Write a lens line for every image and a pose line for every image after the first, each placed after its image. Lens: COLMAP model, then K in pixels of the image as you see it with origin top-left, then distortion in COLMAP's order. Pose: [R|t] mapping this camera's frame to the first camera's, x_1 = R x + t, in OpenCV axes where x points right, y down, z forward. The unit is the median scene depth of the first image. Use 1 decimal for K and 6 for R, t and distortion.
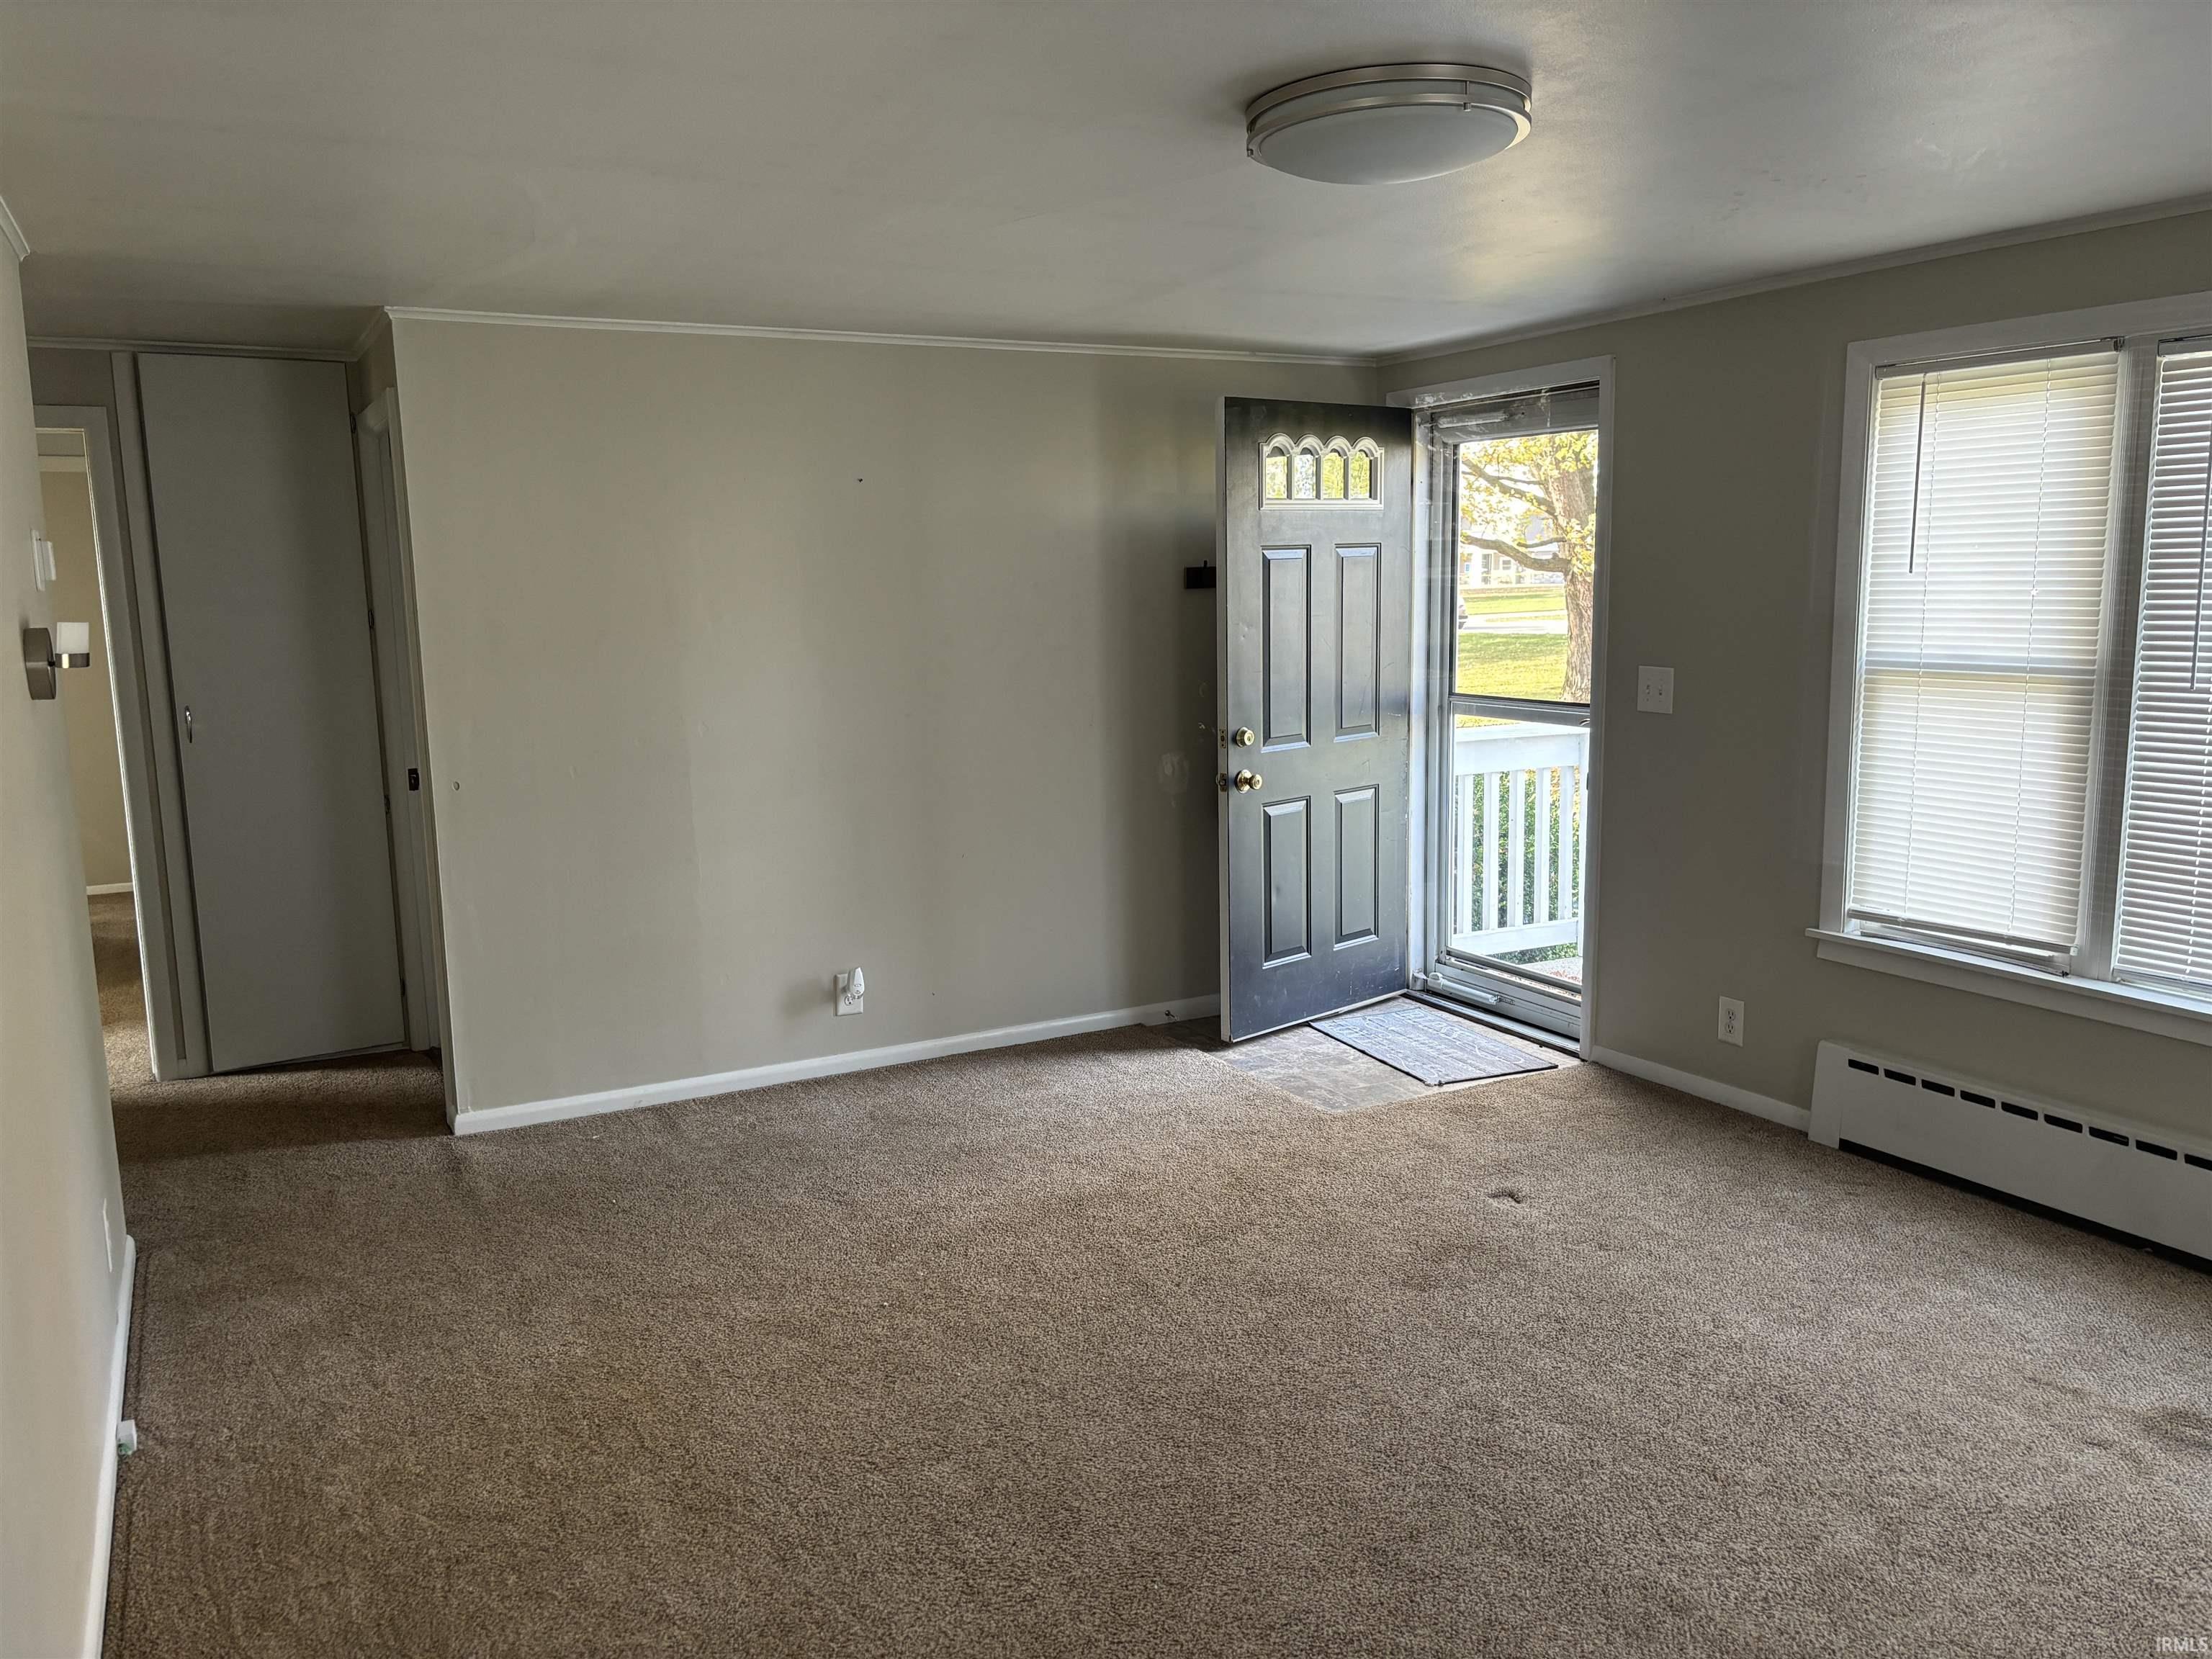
lens RADIAL K [[1700.4, 0, 1106.0], [0, 1700.4, 829.5], [0, 0, 1]] dist [0.004905, 0.003413]
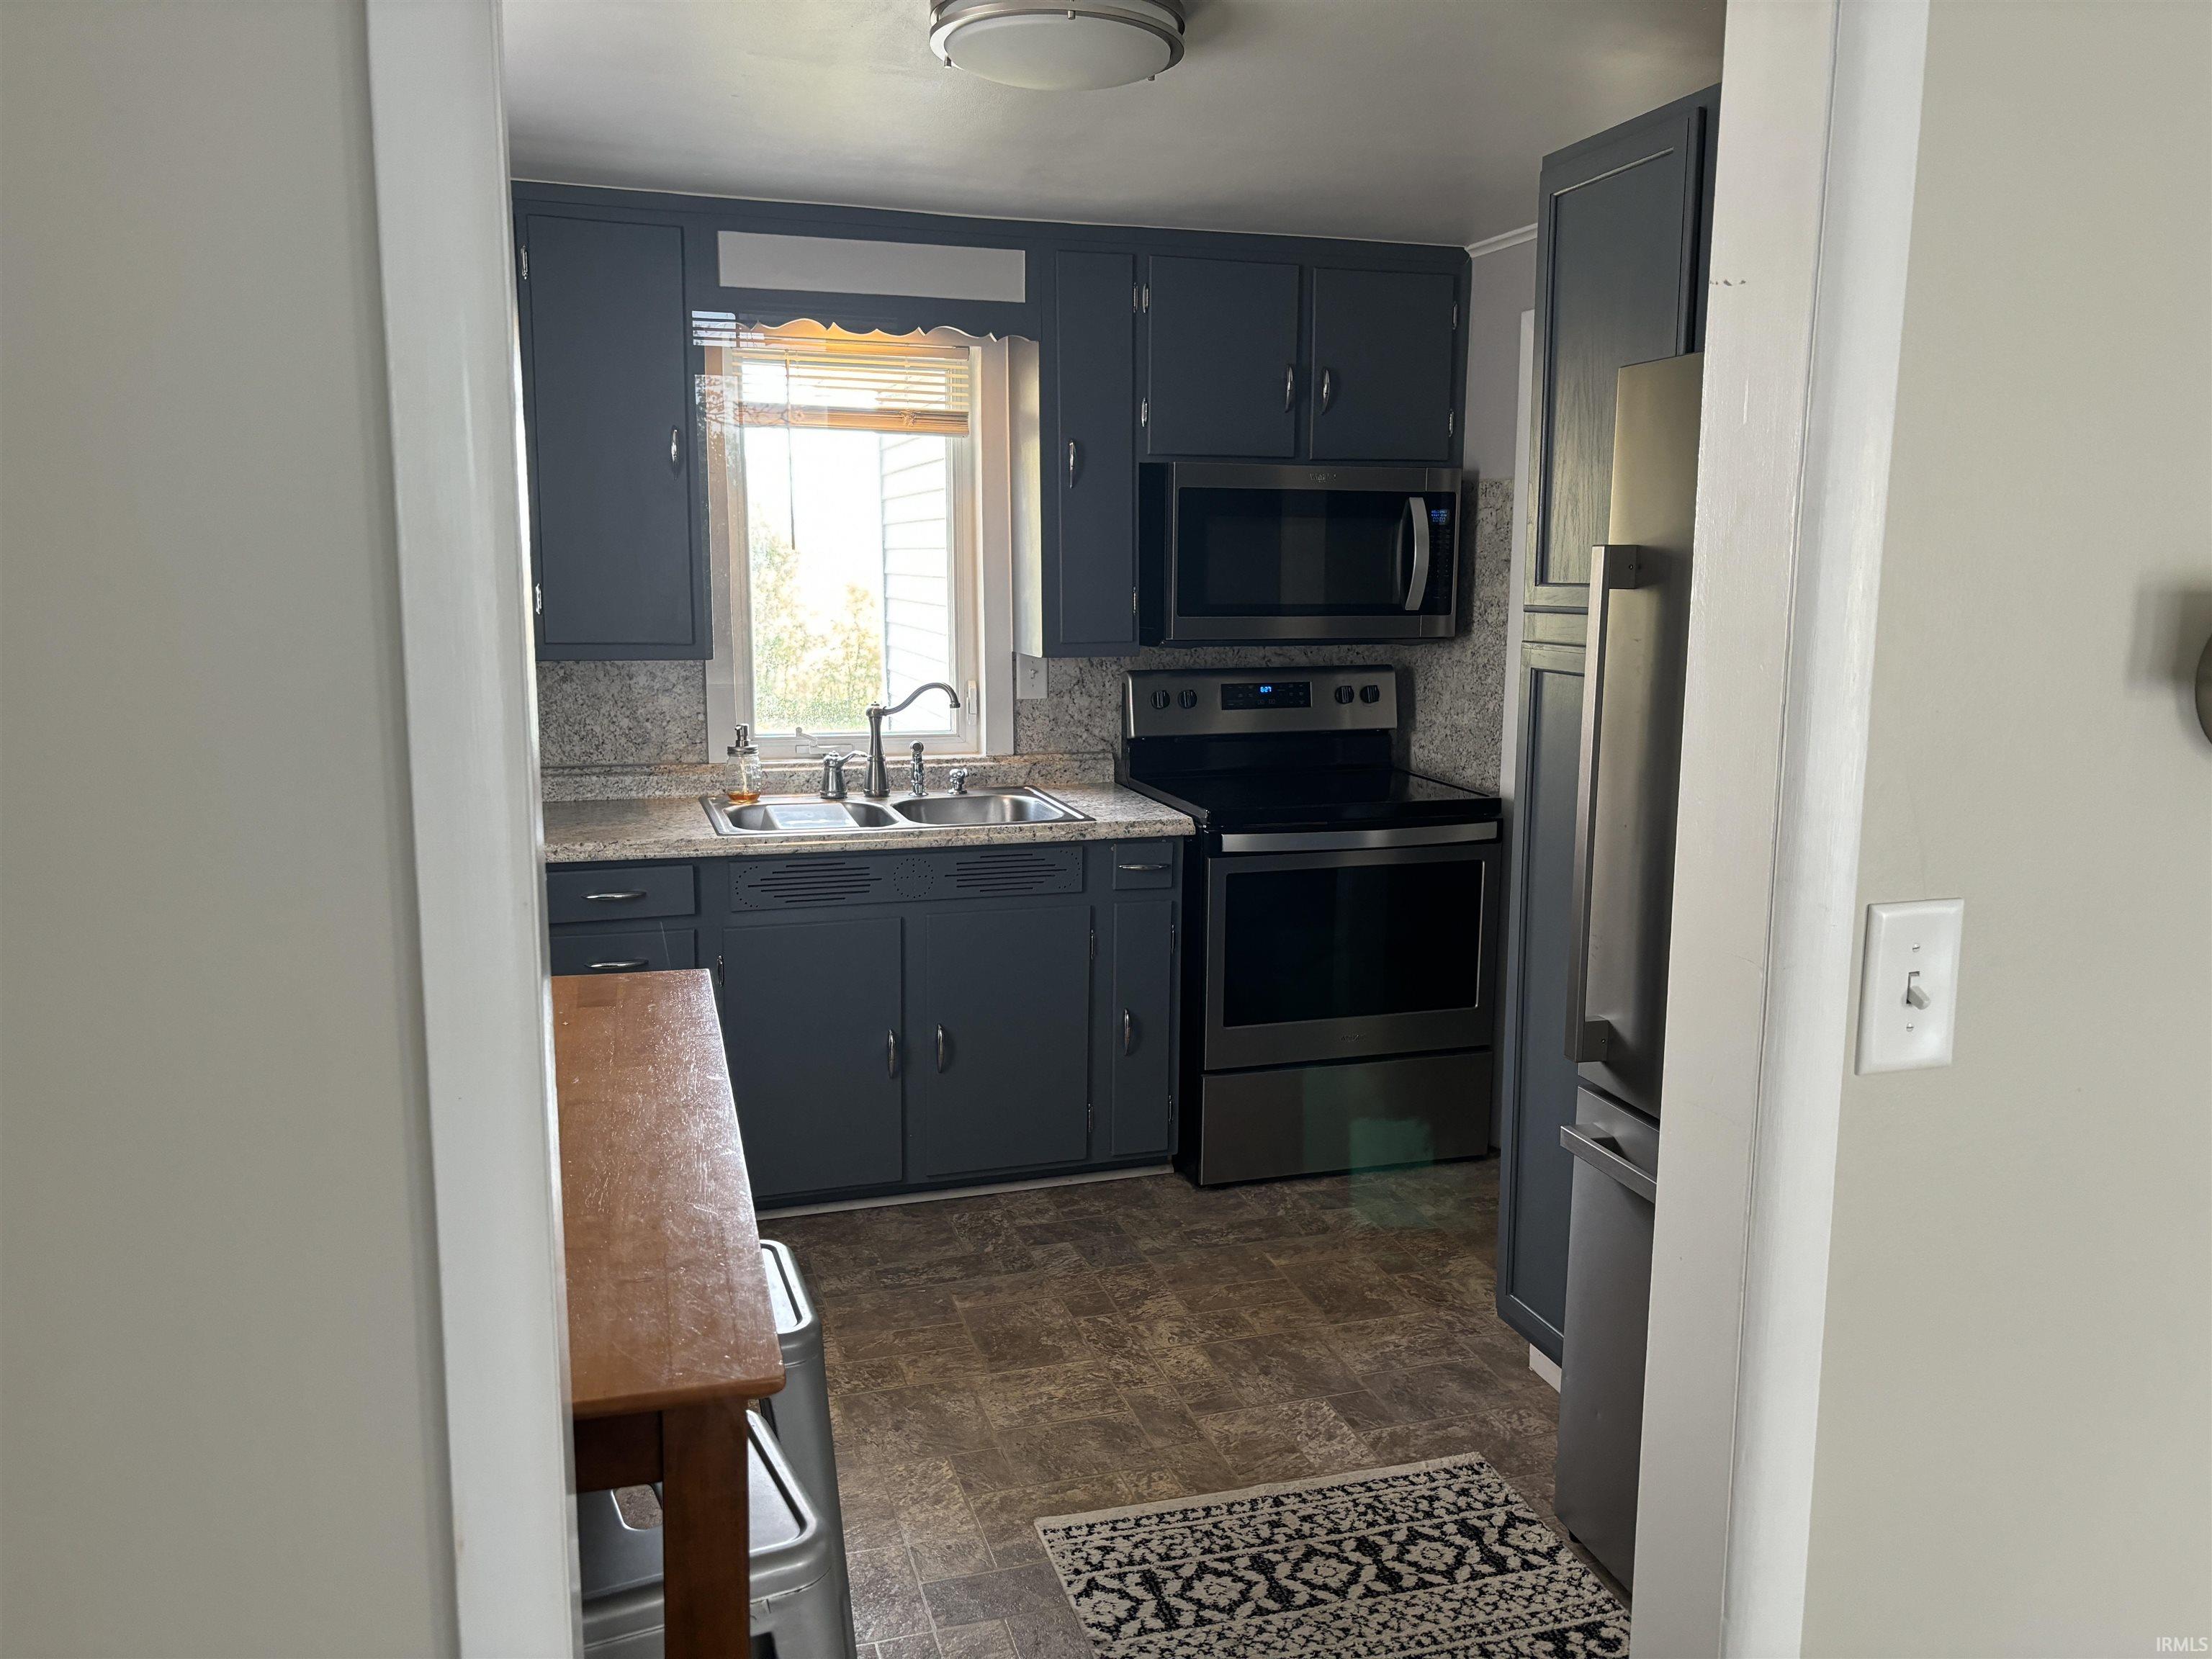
lens RADIAL K [[1700.4, 0, 1106.0], [0, 1700.4, 829.5], [0, 0, 1]] dist [0.004905, 0.003413]
pose [[-0.193662, 0.183086, -0.963833, 0.704121], [-0.153616, 0.964655, 0.214108, -0.165476], [0.968967, 0.189525, -0.158693, 1.080752]]
